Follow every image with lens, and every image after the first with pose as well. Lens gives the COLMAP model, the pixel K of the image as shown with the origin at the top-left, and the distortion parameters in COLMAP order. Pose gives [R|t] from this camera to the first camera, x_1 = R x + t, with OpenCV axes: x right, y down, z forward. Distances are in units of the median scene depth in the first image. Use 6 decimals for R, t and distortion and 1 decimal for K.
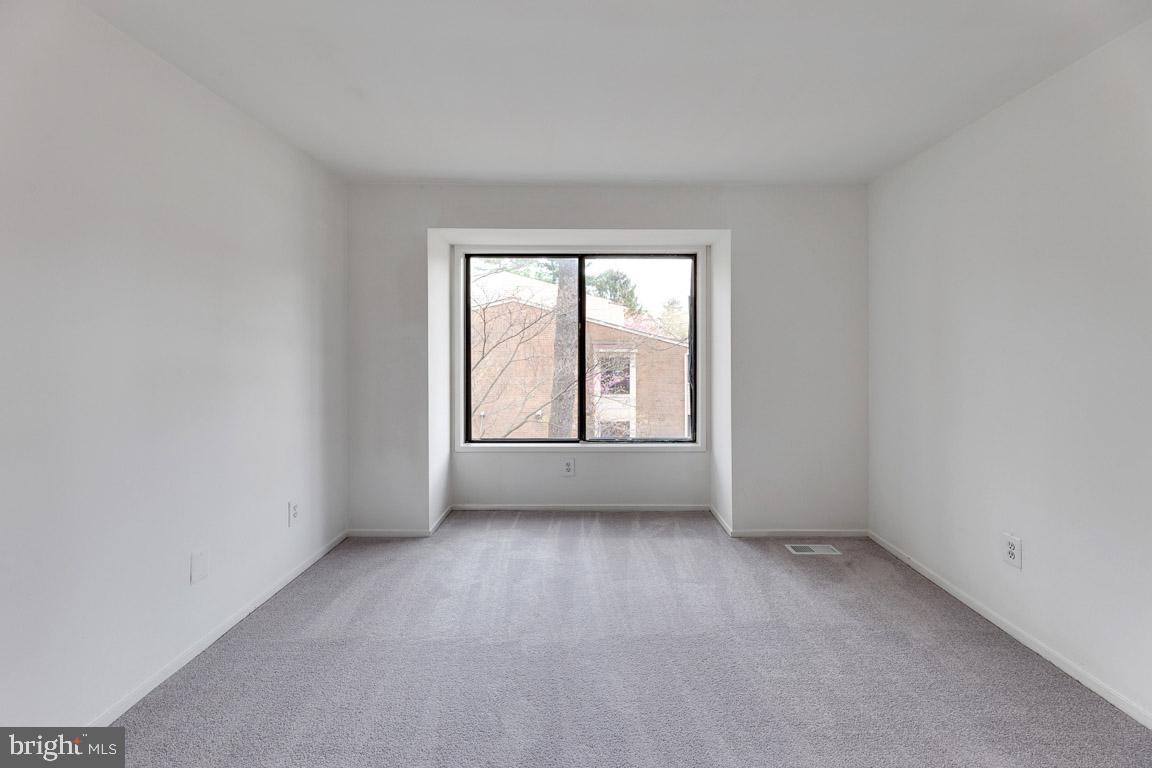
lens RADIAL K [[486.4, 0, 579.2], [0, 486.4, 344.1], [0, 0, 1]] dist [0.000006, -0.000104]
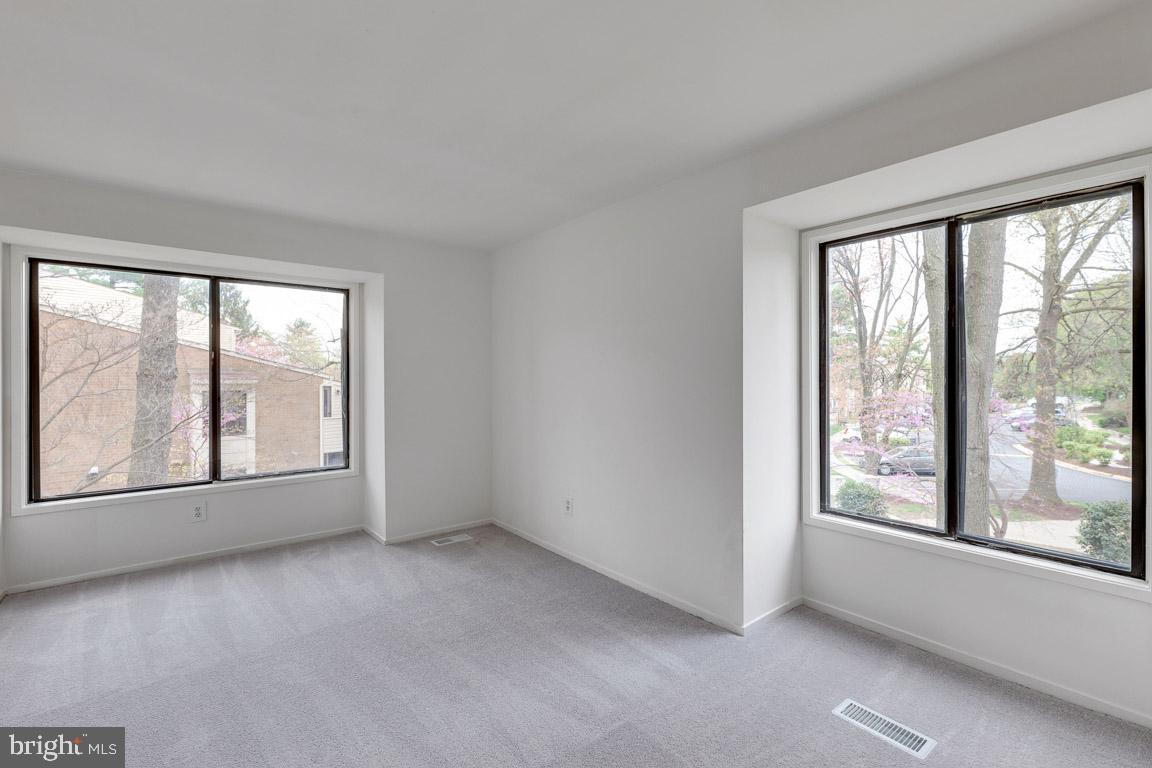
lens RADIAL K [[515.6, 0, 576.0], [0, 515.6, 384.0], [0, 0, 1]] dist [0.021078, -0.000011]
pose [[0.777888, -0.011471, 0.628299, -0.092666], [-0.001021, 0.999809, 0.019518, -0.002817], [-0.628403, -0.015824, 0.777727, -0.205759]]
